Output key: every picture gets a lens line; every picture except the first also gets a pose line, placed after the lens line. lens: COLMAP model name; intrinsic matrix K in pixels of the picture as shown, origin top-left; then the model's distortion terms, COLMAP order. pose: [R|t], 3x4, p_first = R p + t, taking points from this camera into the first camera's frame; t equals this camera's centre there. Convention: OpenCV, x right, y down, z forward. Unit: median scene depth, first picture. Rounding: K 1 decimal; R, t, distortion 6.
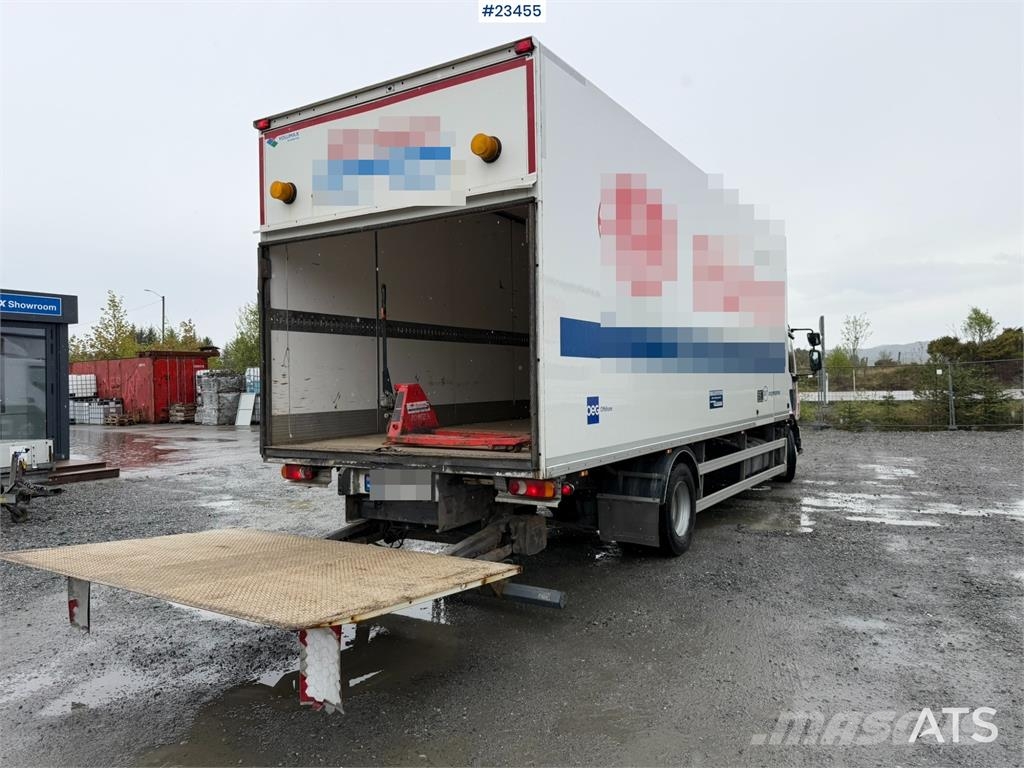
lens RADIAL K [[717.9, 0, 514.5], [0, 717.9, 372.7], [0, 0, 1]] dist [0.064454, -0.078021]
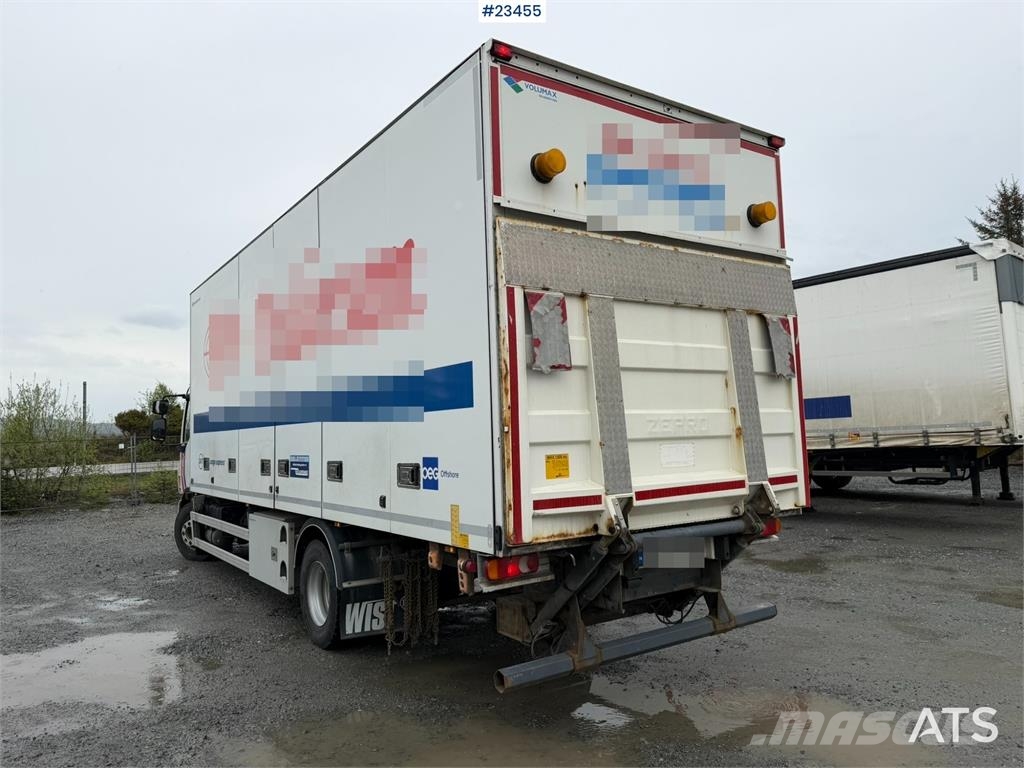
lens RADIAL K [[717.9, 0, 514.6], [0, 717.9, 376.6], [0, 0, 1]] dist [0.064454, -0.078021]
pose [[0.397084, 0.076270, 0.914608, -0.998520], [0.014987, 0.995869, -0.089554, 0.023359], [-0.917660, 0.049267, 0.394301, 0.783105]]
